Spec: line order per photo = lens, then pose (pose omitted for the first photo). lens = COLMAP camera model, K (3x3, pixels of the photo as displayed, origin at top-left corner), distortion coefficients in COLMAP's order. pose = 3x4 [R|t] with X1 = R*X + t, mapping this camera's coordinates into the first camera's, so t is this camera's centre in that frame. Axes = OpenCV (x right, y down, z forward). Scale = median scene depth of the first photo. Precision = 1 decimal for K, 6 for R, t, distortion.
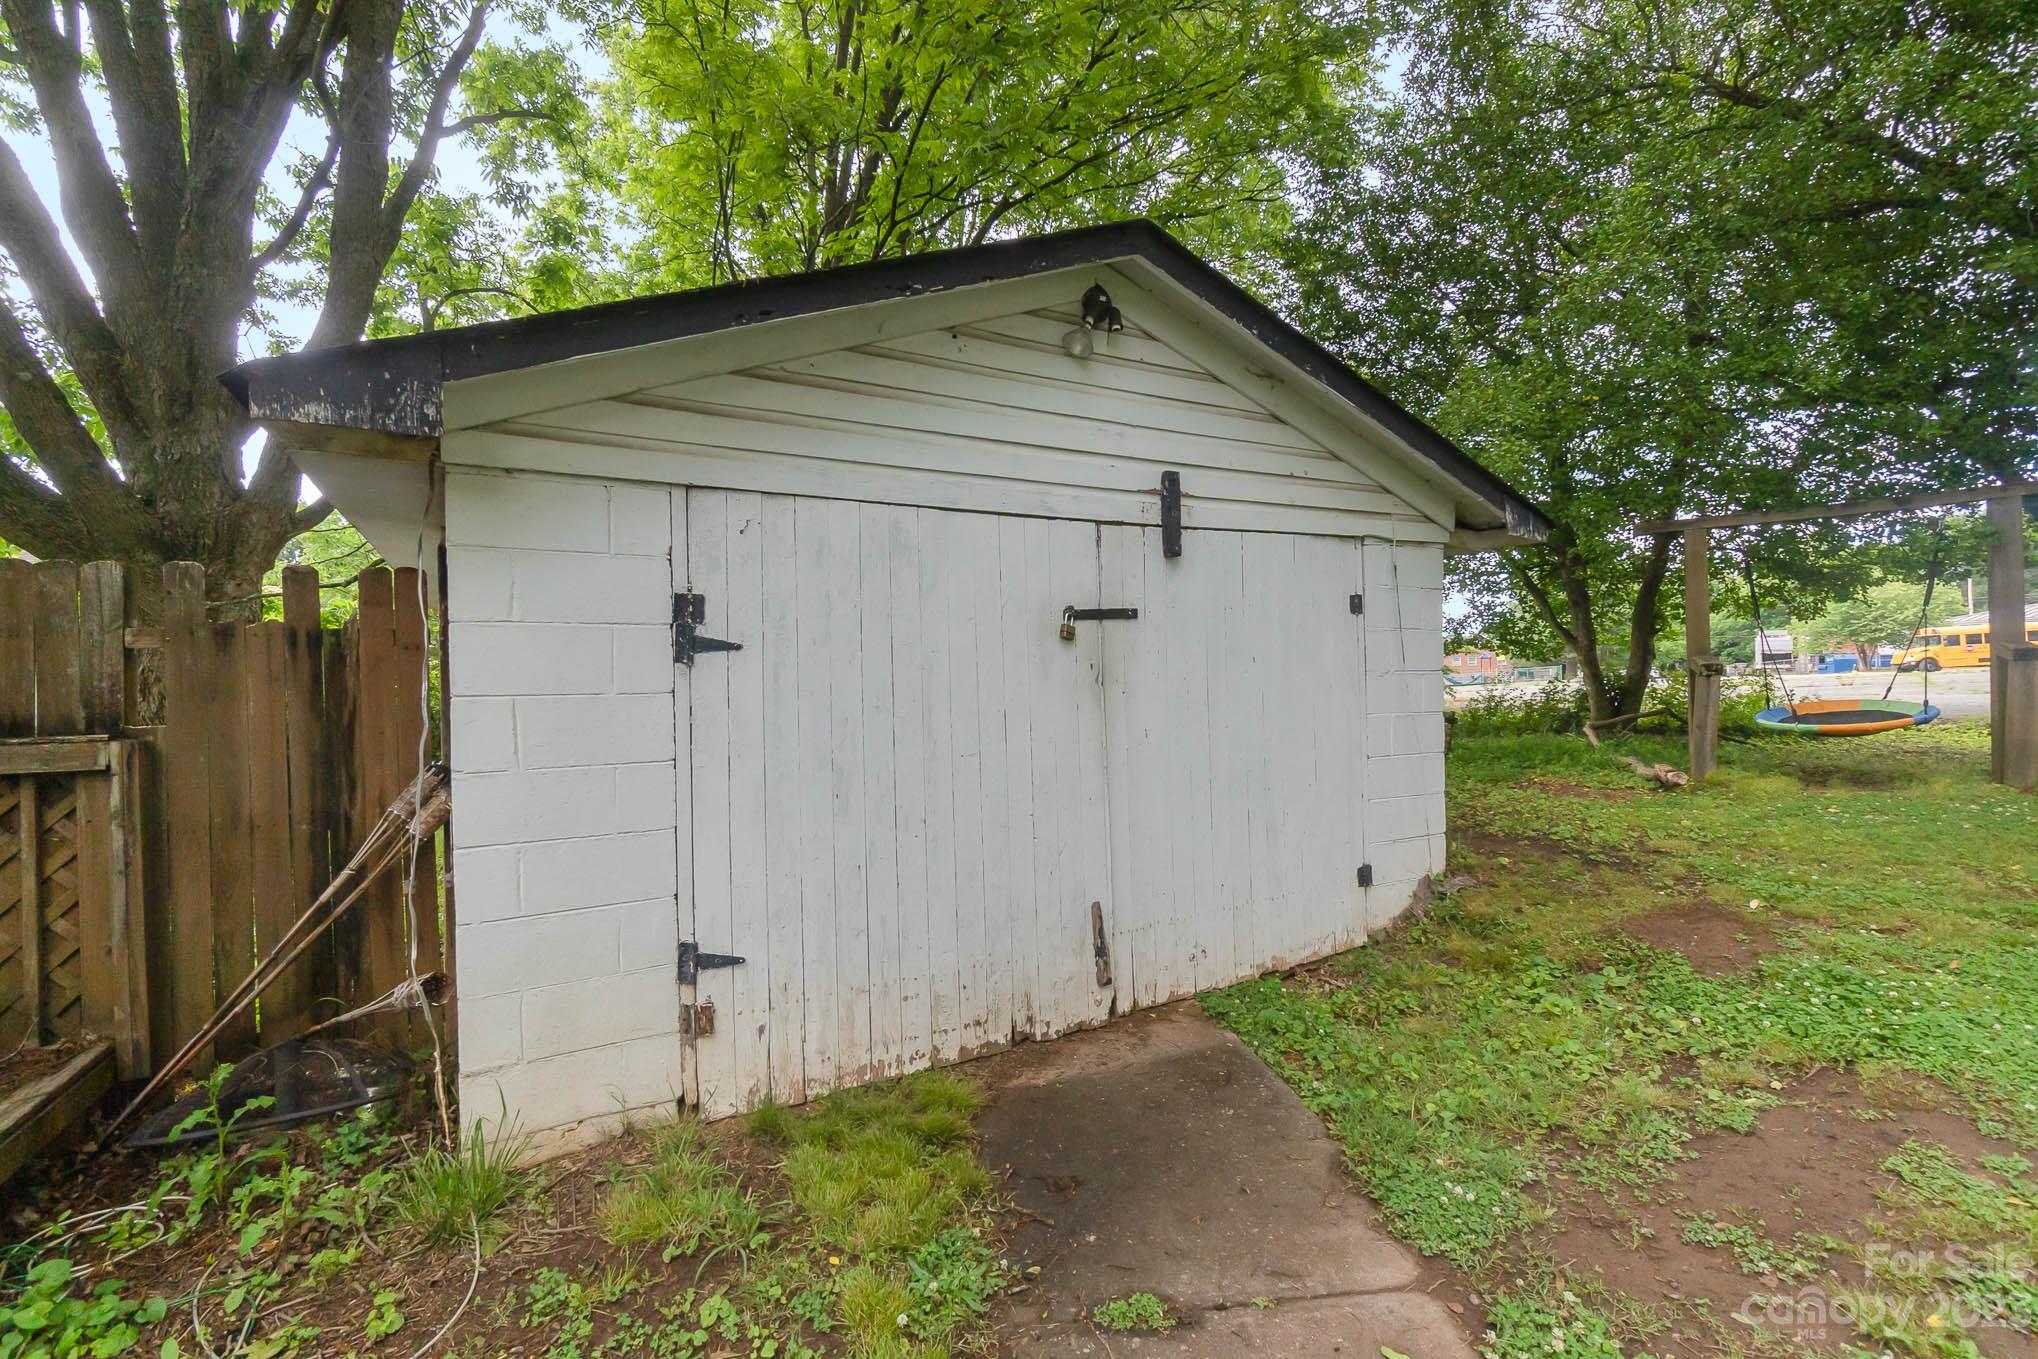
lens RADIAL K [[890.7, 0, 996.4], [0, 890.7, 668.6], [0, 0, 1]] dist [-0.002100, -0.000249]
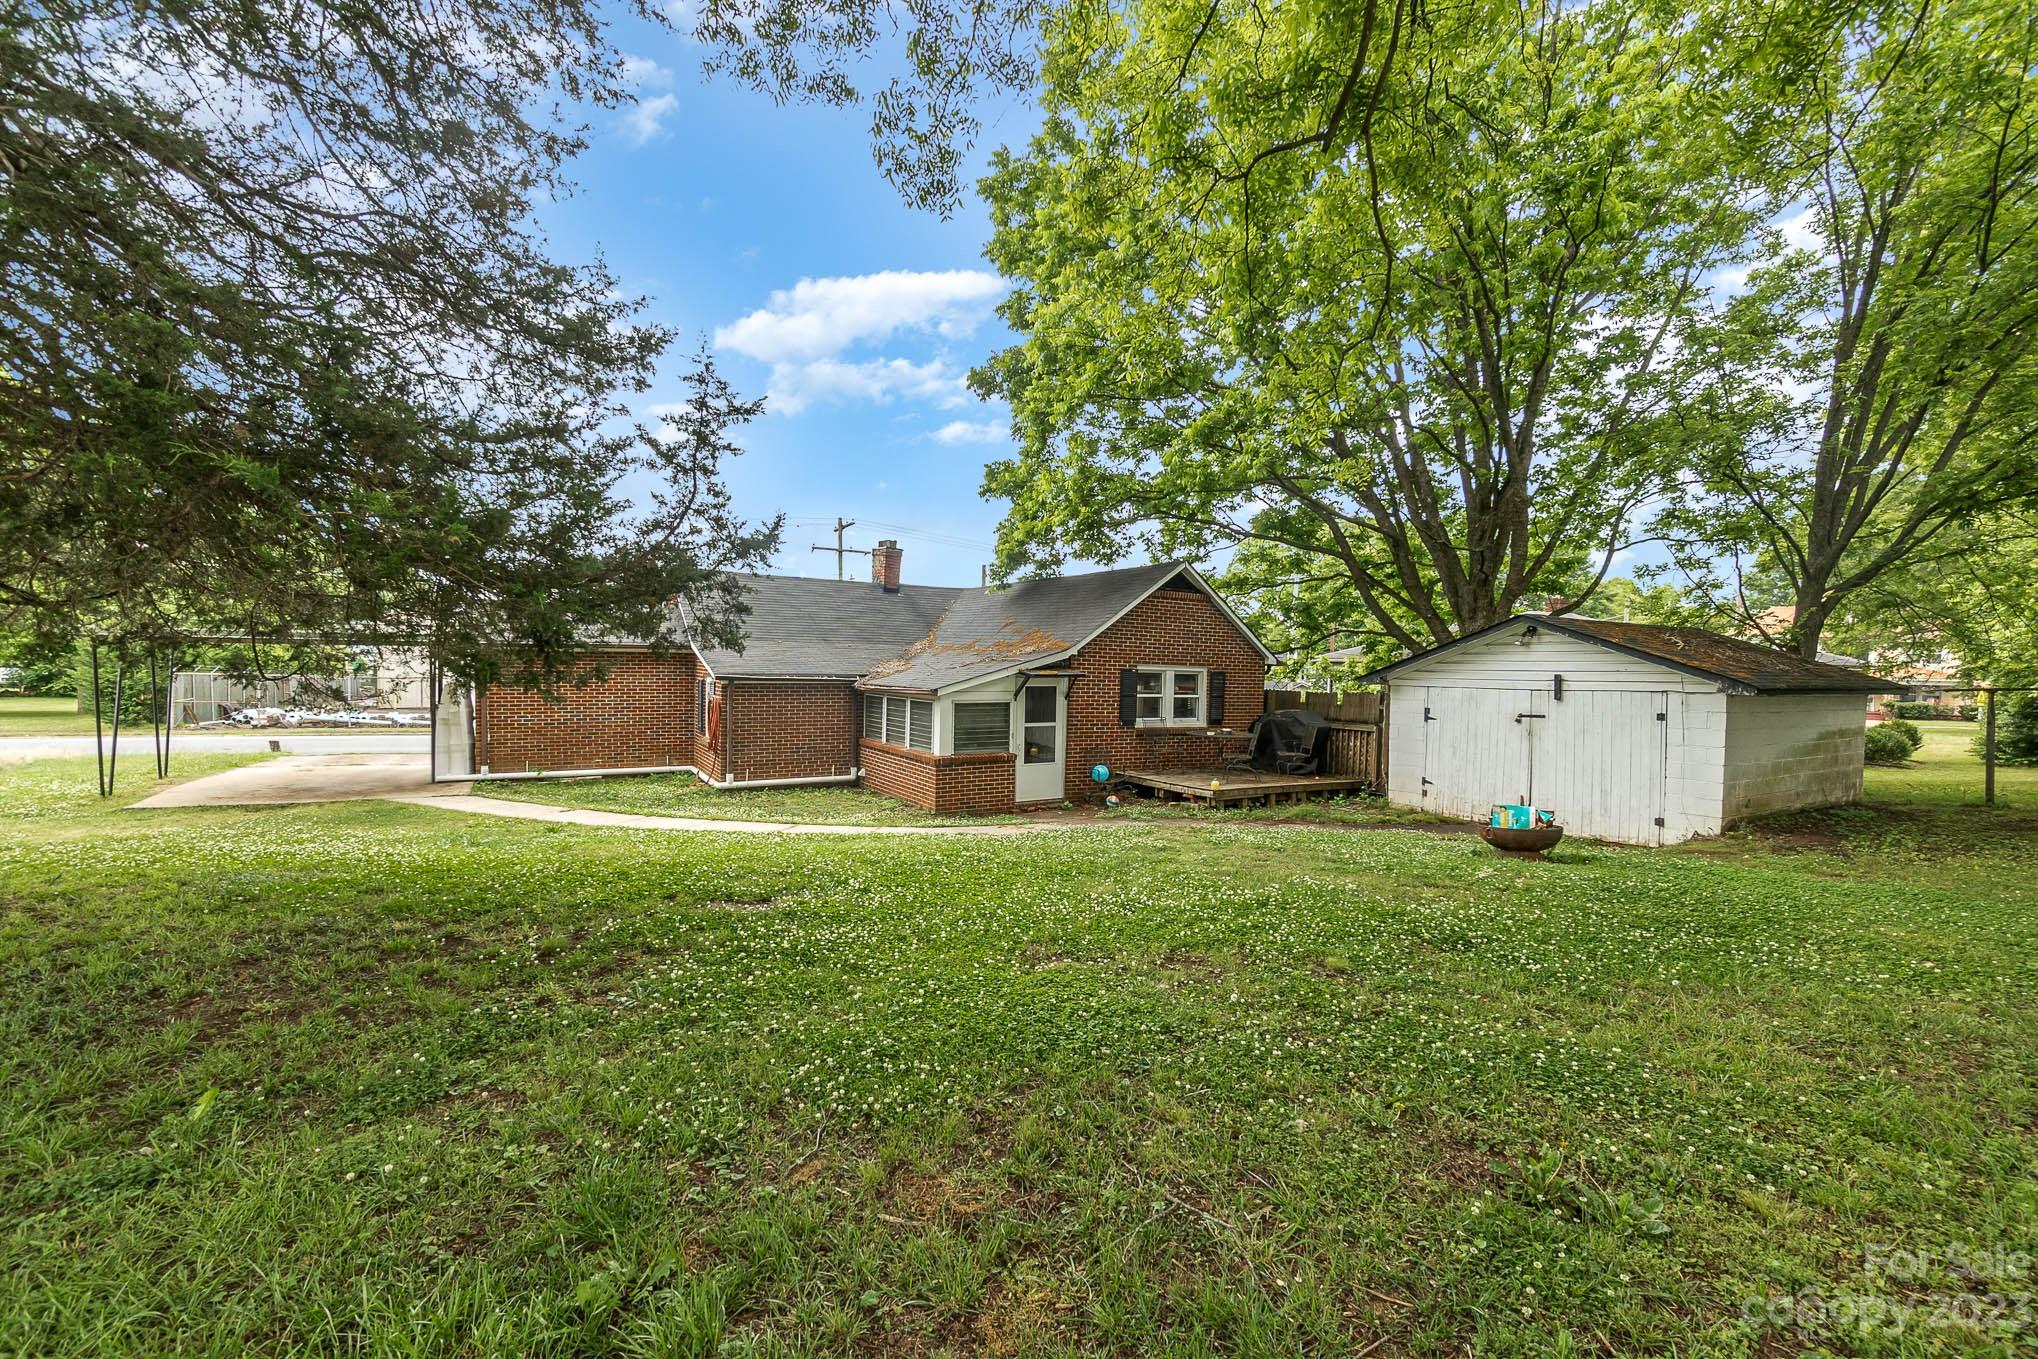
lens RADIAL K [[896.3, 0, 1033.2], [0, 896.3, 640.4], [0, 0, 1]] dist [-0.001821, -0.000276]
pose [[0.091861, -0.001919, -0.995770, 4.323107], [-0.005112, 0.999984, -0.002399, -0.426706], [0.995759, 0.005311, 0.091850, -1.610752]]
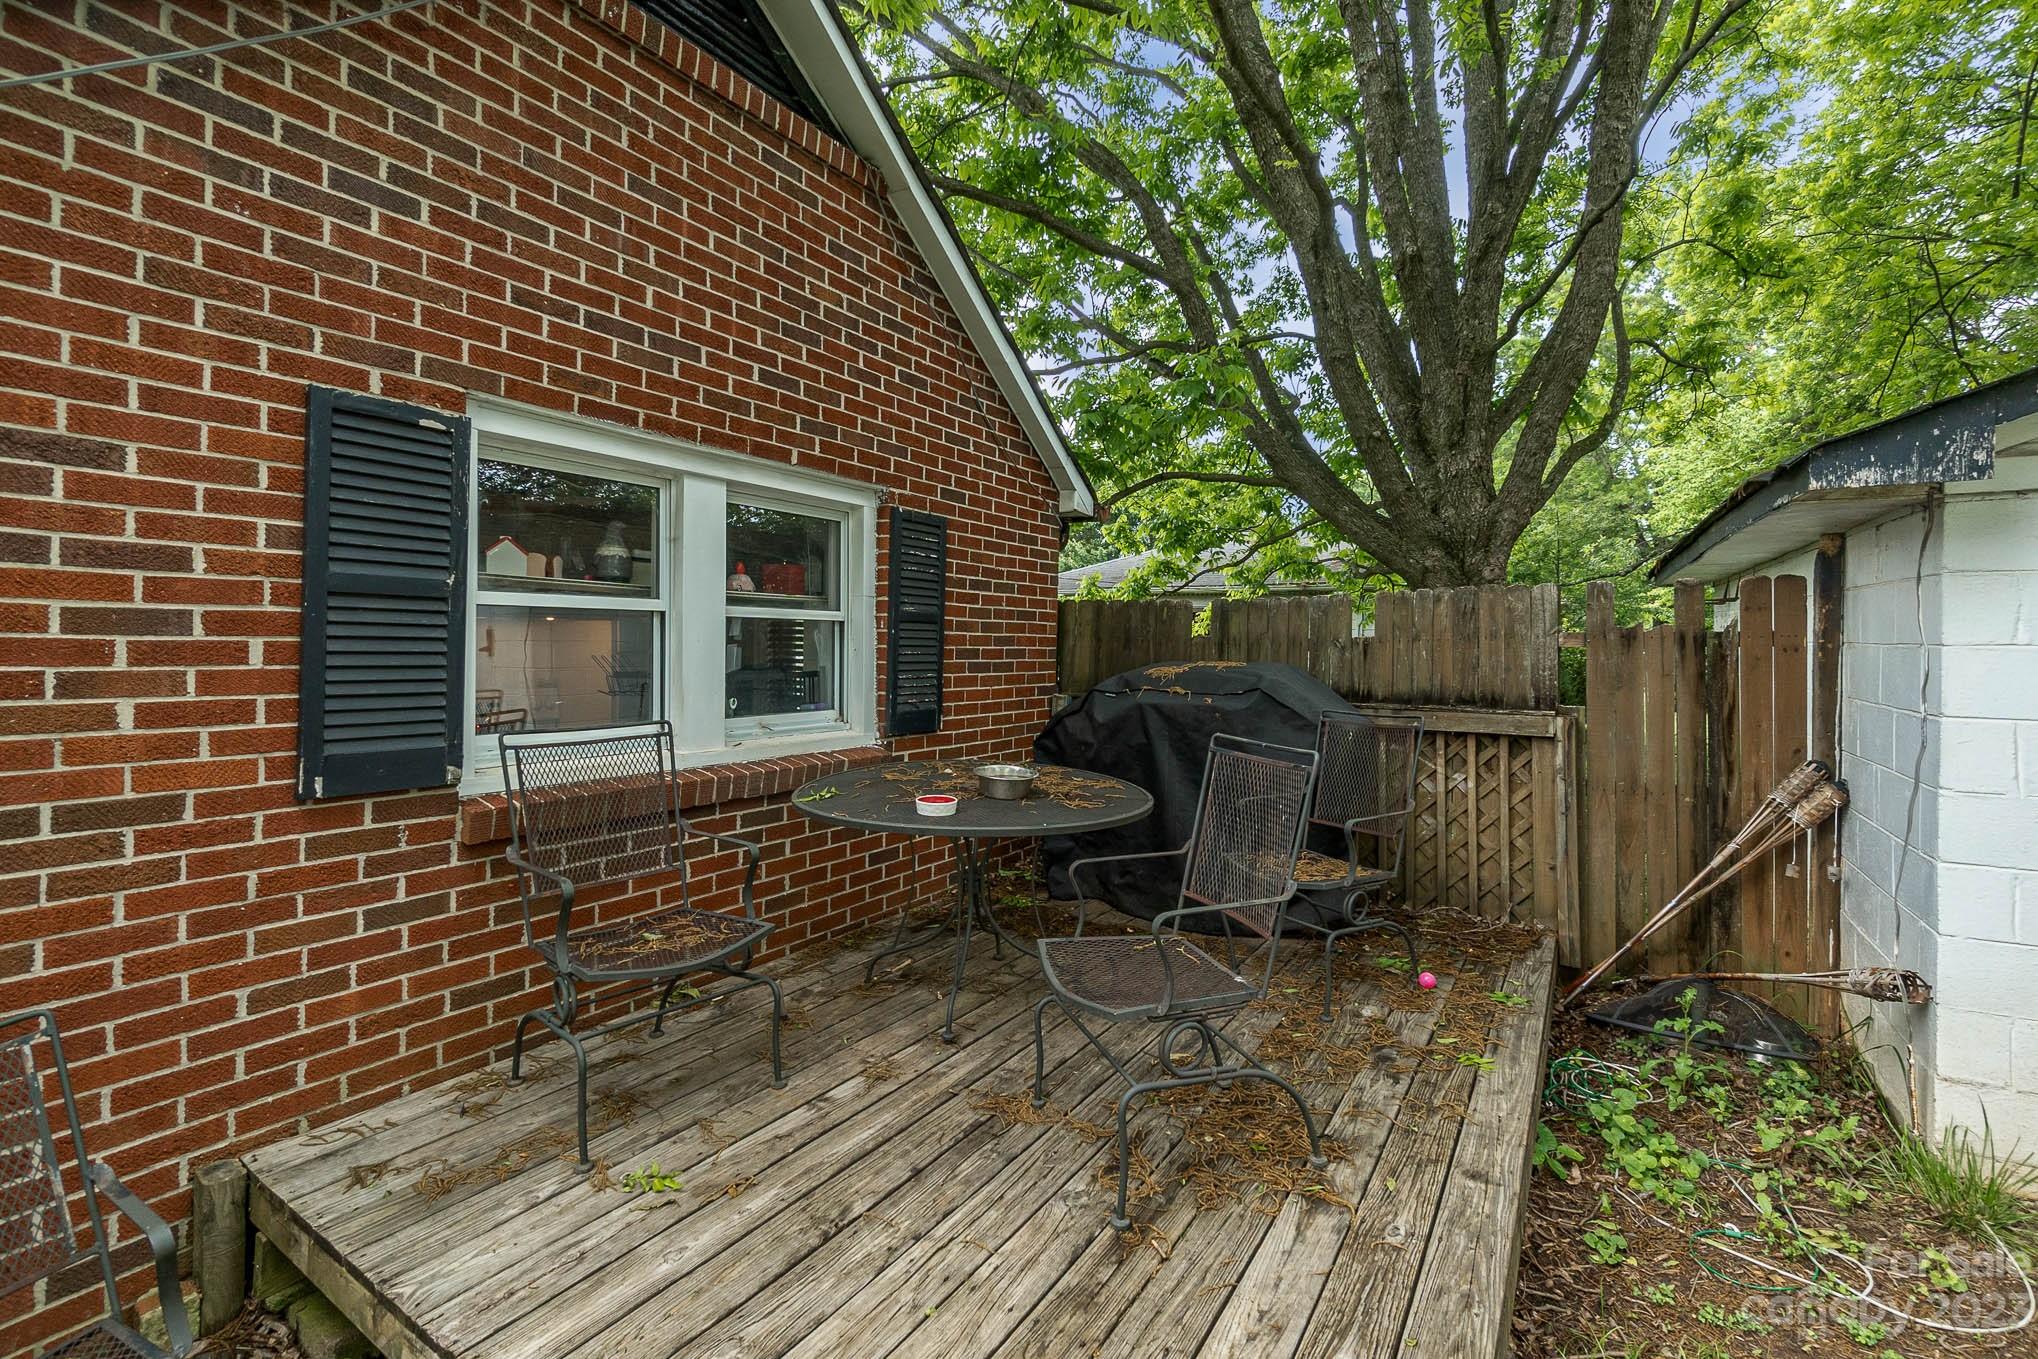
lens RADIAL K [[896.3, 0, 1033.2], [0, 896.3, 640.4], [0, 0, 1]] dist [-0.001821, -0.000276]
pose [[0.497114, 0.026192, -0.867290, -0.202237], [0.000292, 0.999539, 0.030354, -0.077699], [0.867685, -0.015342, 0.496877, -0.386115]]
